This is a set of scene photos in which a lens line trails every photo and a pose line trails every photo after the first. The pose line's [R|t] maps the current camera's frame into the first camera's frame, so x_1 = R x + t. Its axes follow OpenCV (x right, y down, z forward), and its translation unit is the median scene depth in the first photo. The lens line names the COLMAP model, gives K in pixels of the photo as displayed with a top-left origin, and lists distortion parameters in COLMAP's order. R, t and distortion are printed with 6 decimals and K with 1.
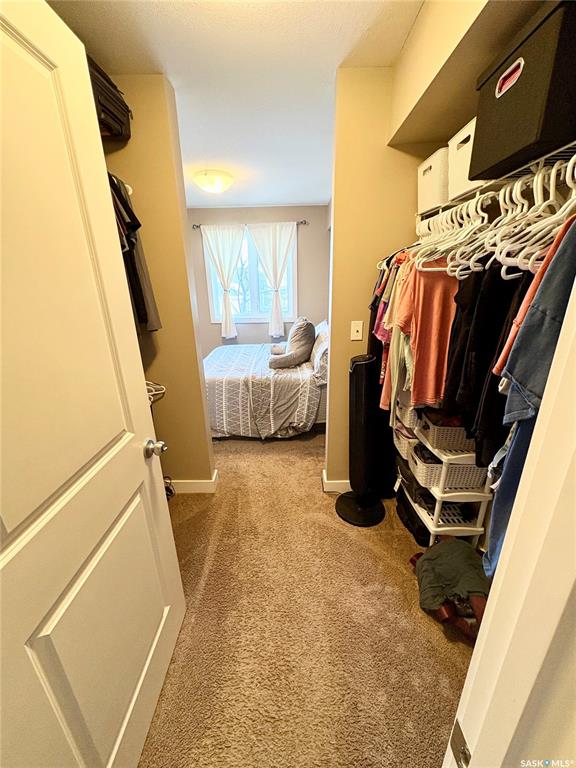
lens RADIAL K [[307.1, 0, 292.6], [0, 307.1, 379.6], [0, 0, 1]] dist [0.003245, -0.001678]
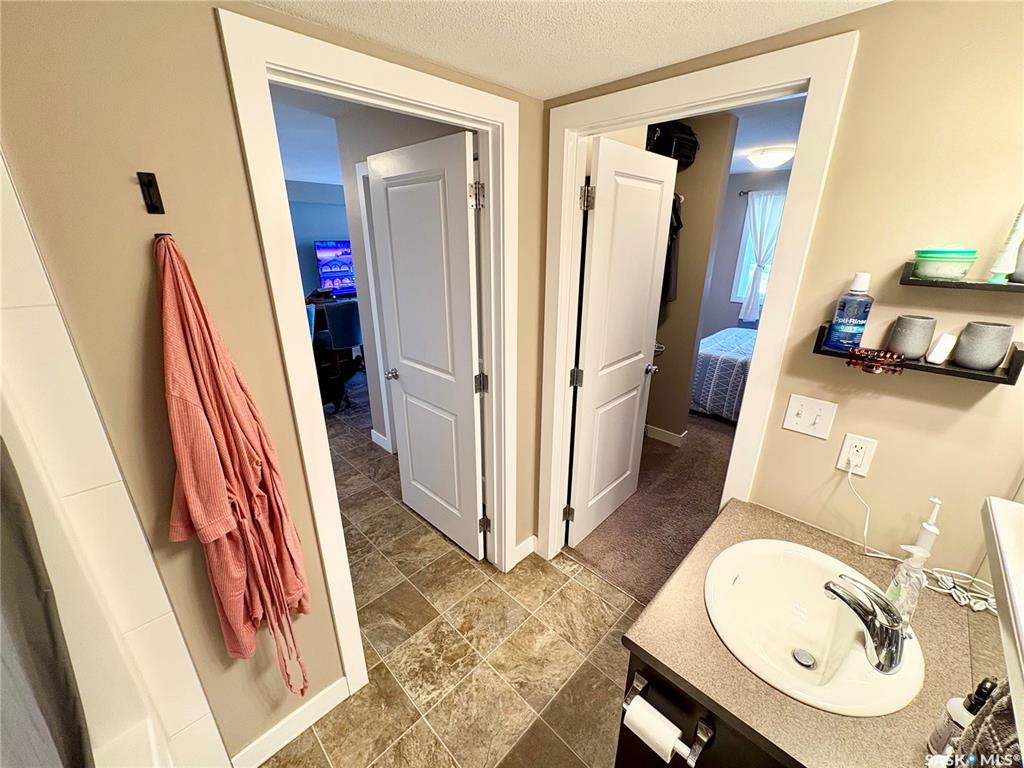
lens RADIAL K [[409.5, 0, 505.3], [0, 409.5, 374.7], [0, 0, 1]] dist [0.003245, -0.001678]
pose [[0.701759, 0.248512, -0.667665, 0.195678], [-0.239476, 0.964938, 0.107456, 0.080233], [0.670959, 0.084482, 0.736666, -0.469534]]
